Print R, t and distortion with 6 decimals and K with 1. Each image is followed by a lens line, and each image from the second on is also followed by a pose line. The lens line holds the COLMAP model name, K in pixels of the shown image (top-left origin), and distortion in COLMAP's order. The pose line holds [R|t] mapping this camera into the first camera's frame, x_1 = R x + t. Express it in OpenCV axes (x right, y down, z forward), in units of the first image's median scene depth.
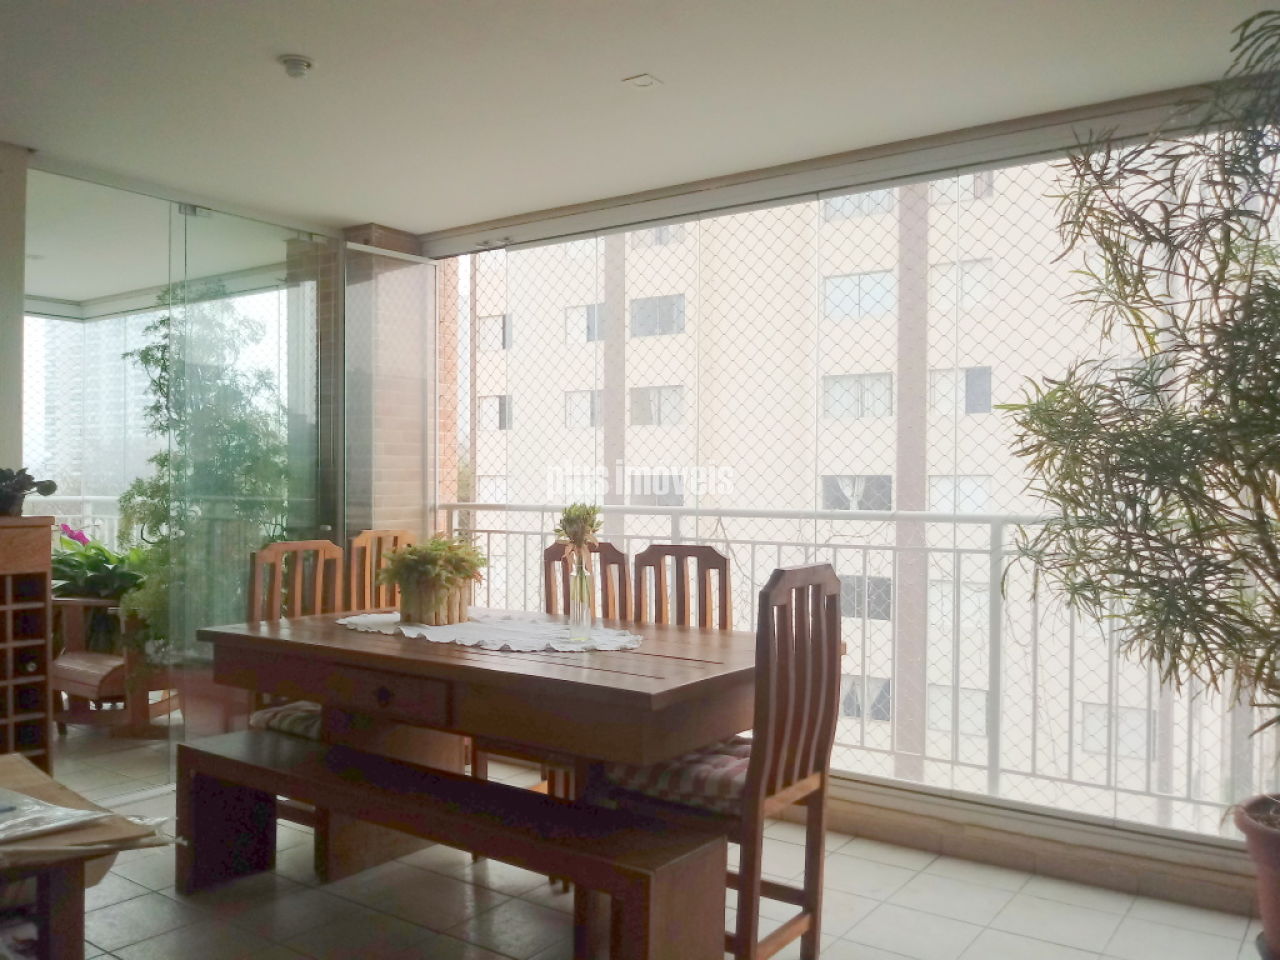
lens RADIAL K [[1008.4, 0, 640.0], [0, 1008.4, 480.0], [0, 0, 1]] dist [0.015515, -0.013772]
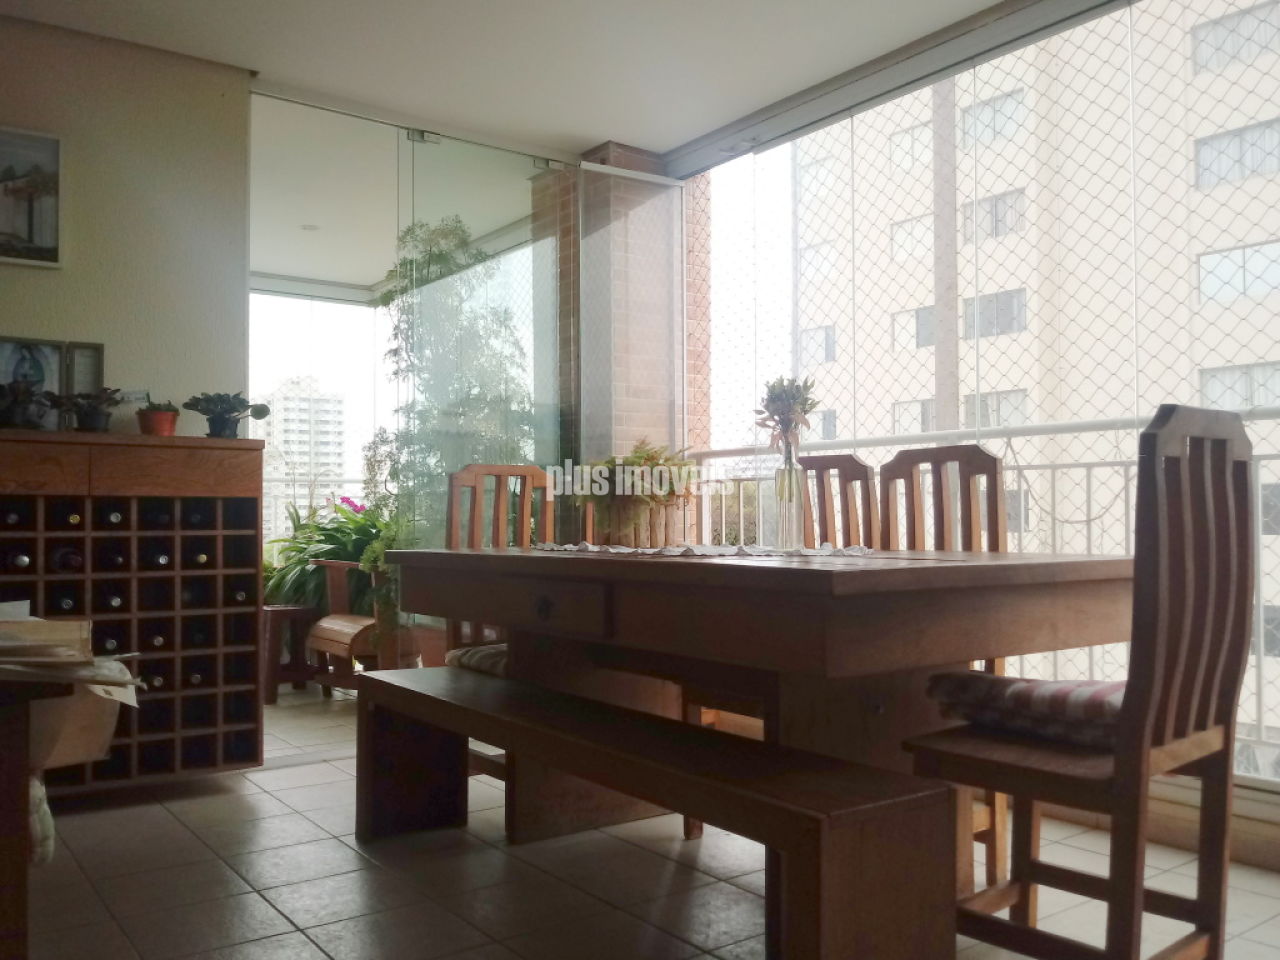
lens RADIAL K [[1041.6, 0, 669.0], [0, 1041.6, 483.3], [0, 0, 1]] dist [0.026446, -0.009067]
pose [[0.956155, -0.018776, -0.292257, 0.062776], [0.011250, 0.999561, -0.027412, 0.091285], [0.292643, 0.022922, 0.955947, 0.143322]]
